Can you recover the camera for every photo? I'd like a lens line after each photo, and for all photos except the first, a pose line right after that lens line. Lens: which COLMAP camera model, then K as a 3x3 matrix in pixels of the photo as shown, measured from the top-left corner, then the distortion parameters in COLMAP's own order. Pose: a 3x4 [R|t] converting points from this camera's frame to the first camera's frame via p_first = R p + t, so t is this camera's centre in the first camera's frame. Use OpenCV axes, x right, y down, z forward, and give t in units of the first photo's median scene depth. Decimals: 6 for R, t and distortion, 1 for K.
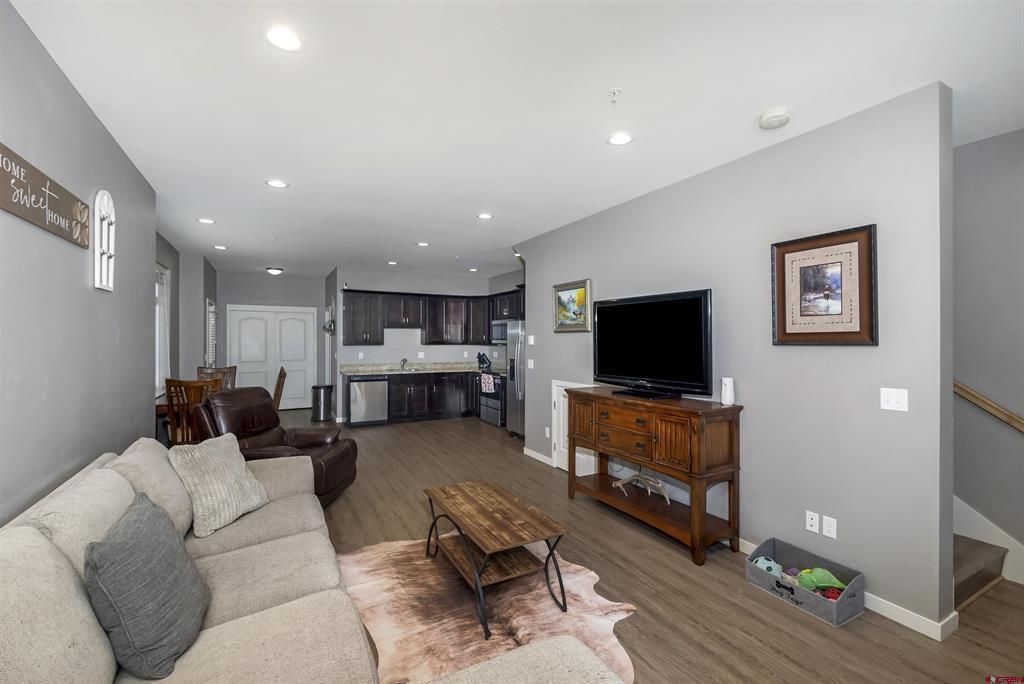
lens RADIAL K [[450.5, 0, 504.4], [0, 450.5, 342.1], [0, 0, 1]] dist [-0.002706, 0.000293]
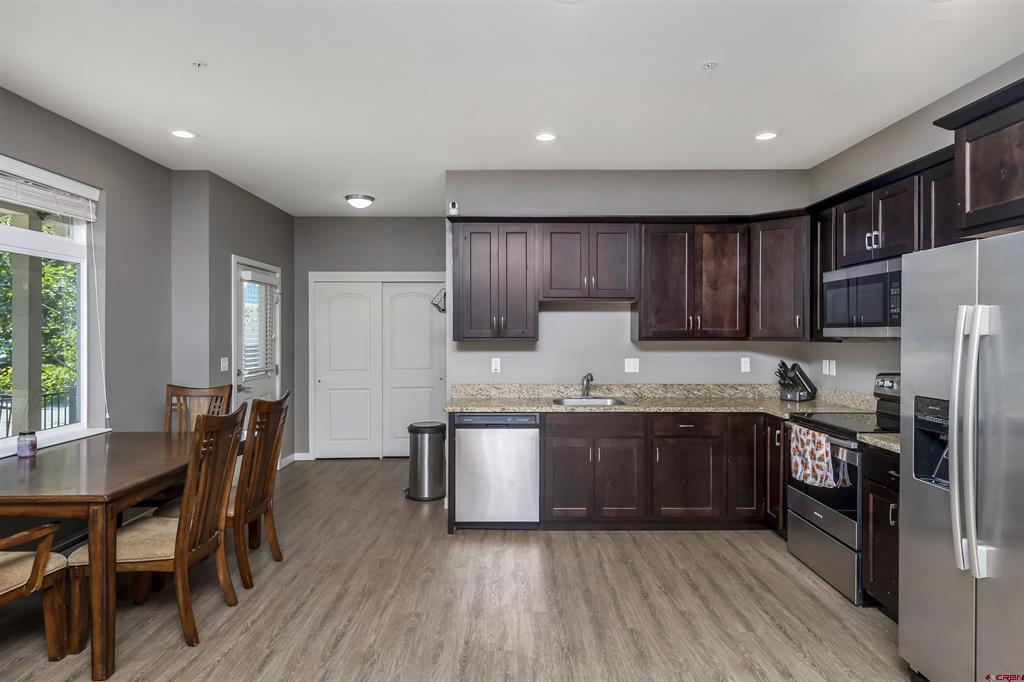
lens RADIAL K [[587.5, 0, 515.9], [0, 587.5, 334.4], [0, 0, 1]] dist [0.005253, 0.001247]
pose [[0.887848, -0.004053, -0.460118, -0.046033], [-0.000269, 0.999956, -0.009327, 0.007485], [0.460136, 0.008404, 0.887809, 0.771449]]
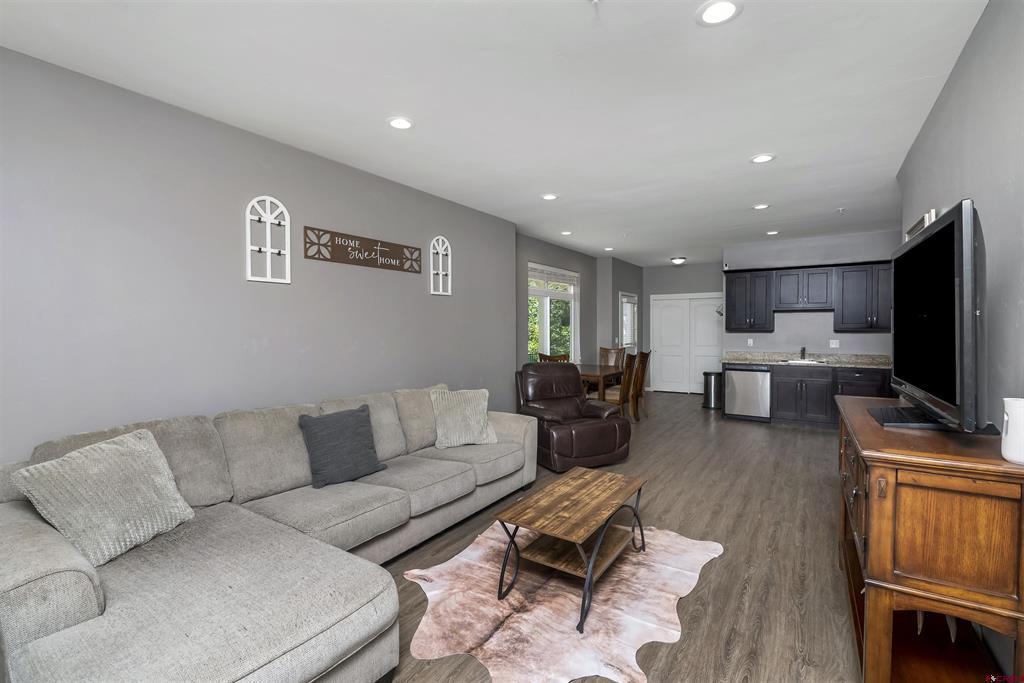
lens RADIAL K [[450.5, 0, 501.5], [0, 450.5, 340.0], [0, 0, 1]] dist [-0.002706, 0.000293]
pose [[0.462317, 0.021599, -0.886452, 0.396116], [-0.001537, 0.999721, 0.023558, 0.007530], [0.886713, -0.009529, 0.462221, 0.226806]]
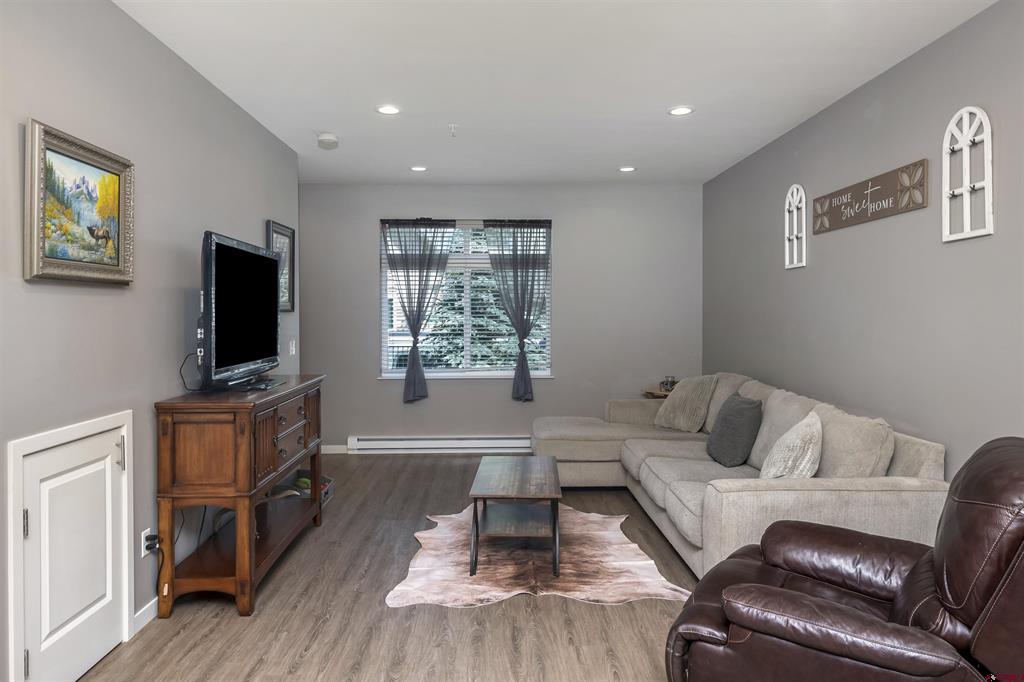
lens RADIAL K [[685.0, 0, 528.3], [0, 685.0, 323.8], [0, 0, 1]] dist [0.004597, 0.002177]
pose [[-0.908433, -0.005133, 0.417999, -0.384322], [0.003072, 0.999816, 0.018954, 0.001986], [-0.418020, 0.018503, -0.908250, 1.289486]]
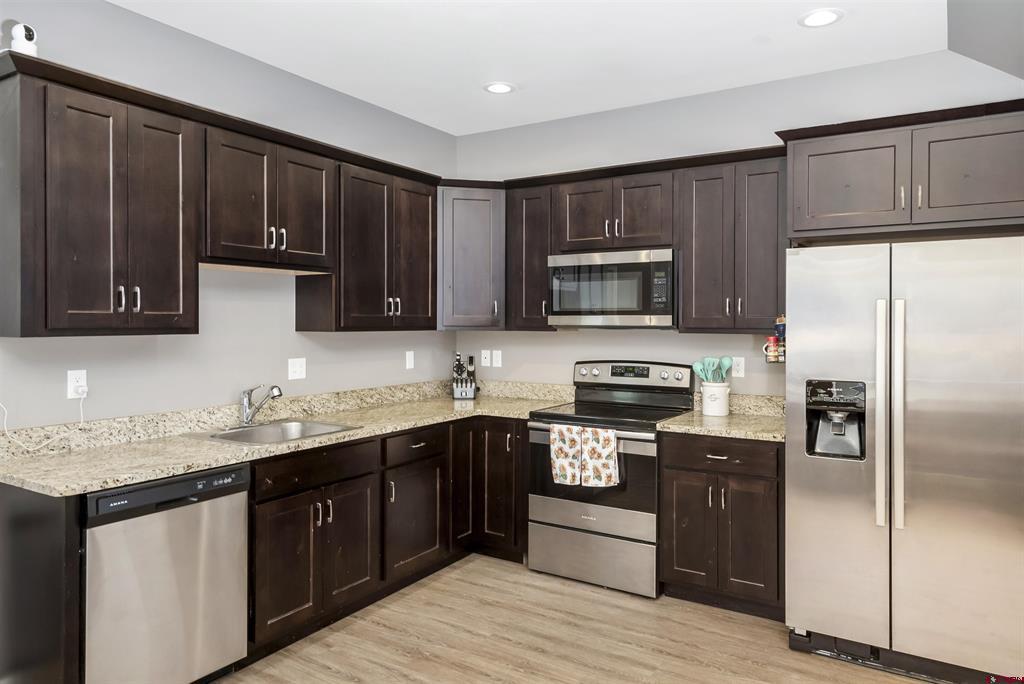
lens RADIAL K [[685.0, 0, 513.1], [0, 685.0, 318.8], [0, 0, 1]] dist [0.004597, 0.002177]
pose [[0.861730, -0.000639, 0.507366, -0.480189], [0.005086, 0.999960, -0.007379, 0.001881], [-0.507341, 0.008940, 0.861699, 0.942315]]
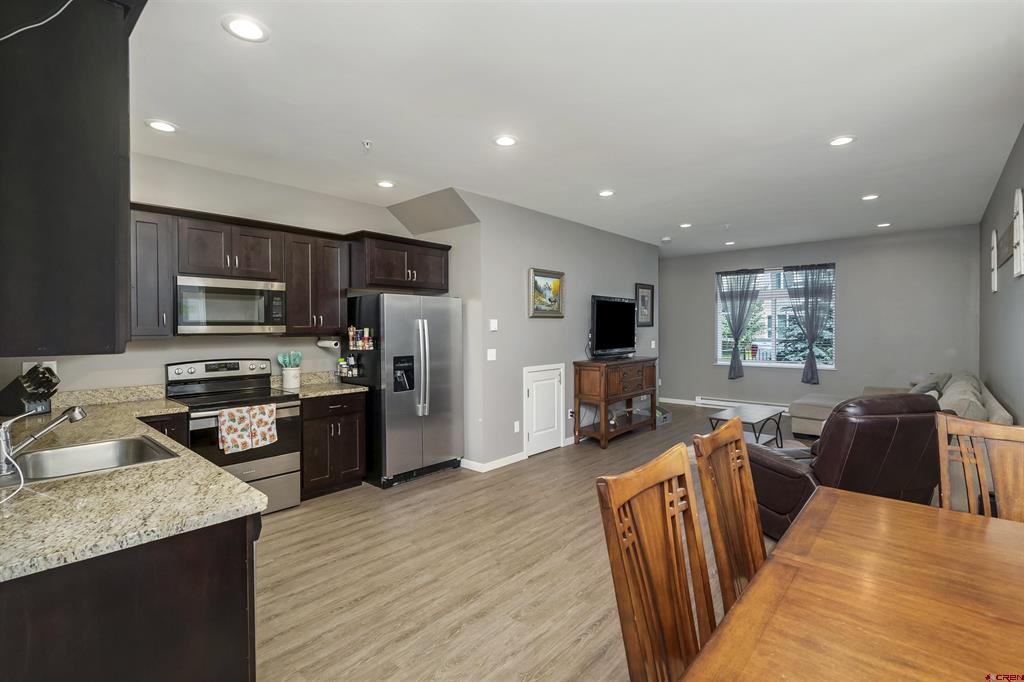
lens RADIAL K [[469.7, 0, 513.5], [0, 469.7, 334.6], [0, 0, 1]] dist [0.008676, -0.000097]
pose [[-0.357198, -0.012785, 0.933941, -0.819801], [0.010005, 0.999797, 0.017513, -0.001712], [-0.933975, 0.015600, -0.356997, 1.404063]]
